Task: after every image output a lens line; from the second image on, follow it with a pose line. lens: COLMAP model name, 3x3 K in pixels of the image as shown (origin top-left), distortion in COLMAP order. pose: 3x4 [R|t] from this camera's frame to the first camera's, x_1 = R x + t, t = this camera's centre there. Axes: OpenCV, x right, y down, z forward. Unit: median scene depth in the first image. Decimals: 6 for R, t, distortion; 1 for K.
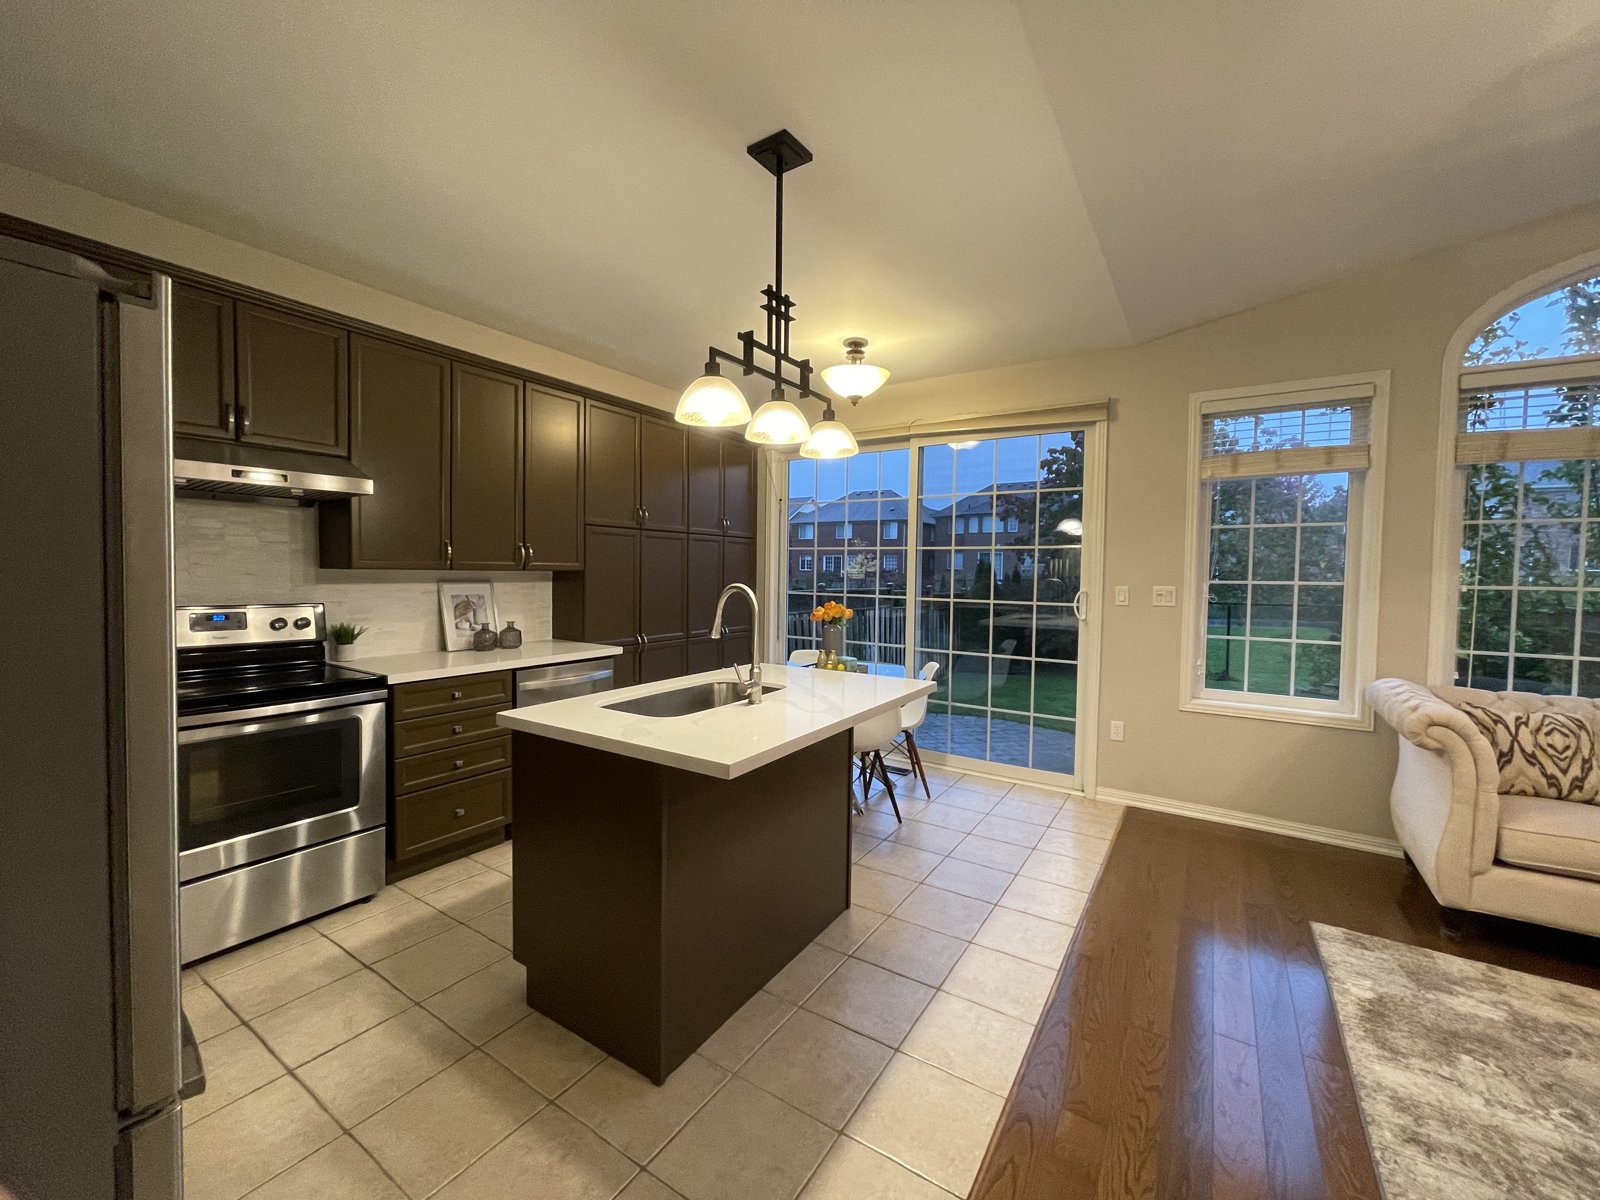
lens RADIAL K [[642.0, 0, 800.0], [0, 642.0, 600.0], [0, 0, 1]] dist [0.000958, 0.000100]
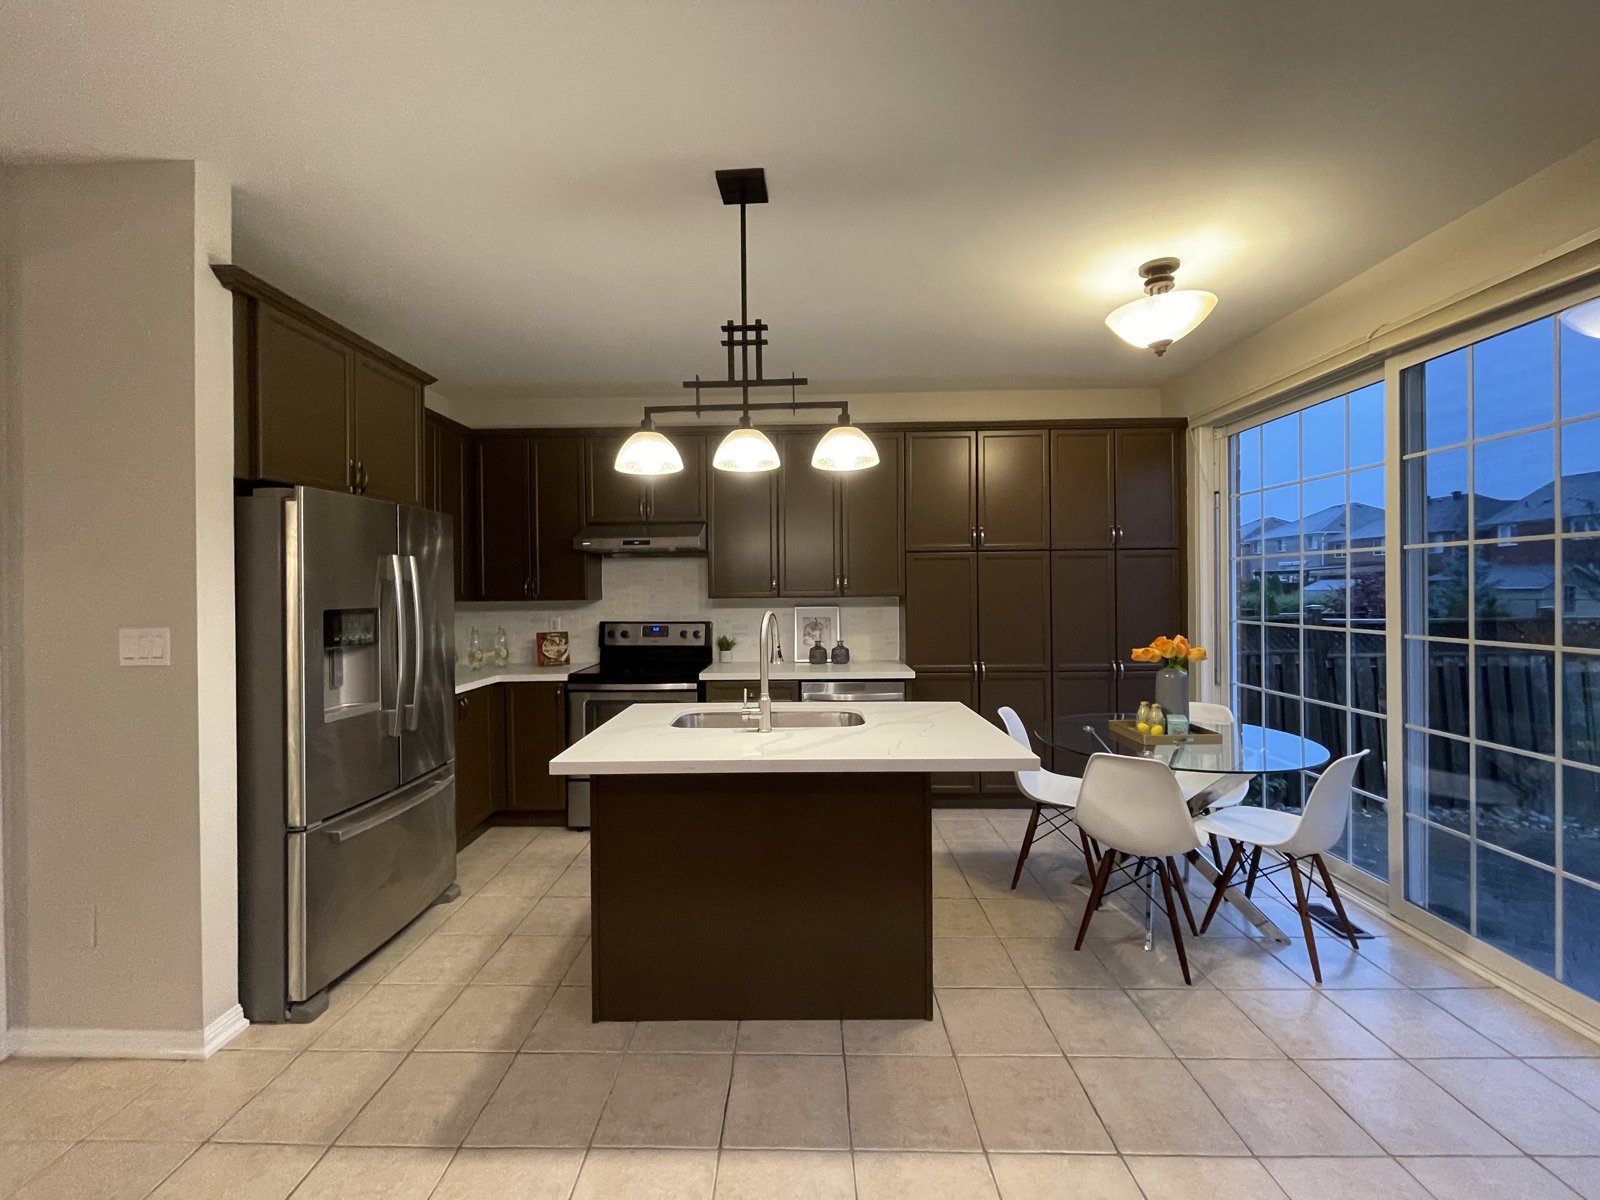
lens RADIAL K [[642.0, 0, 800.0], [0, 642.0, 600.0], [0, 0, 1]] dist [0.000958, 0.000100]
pose [[0.529768, -0.006414, -0.848118, 0.783284], [-0.020391, 0.999586, -0.020296, -0.023480], [0.847897, 0.028046, 0.529418, 0.503026]]
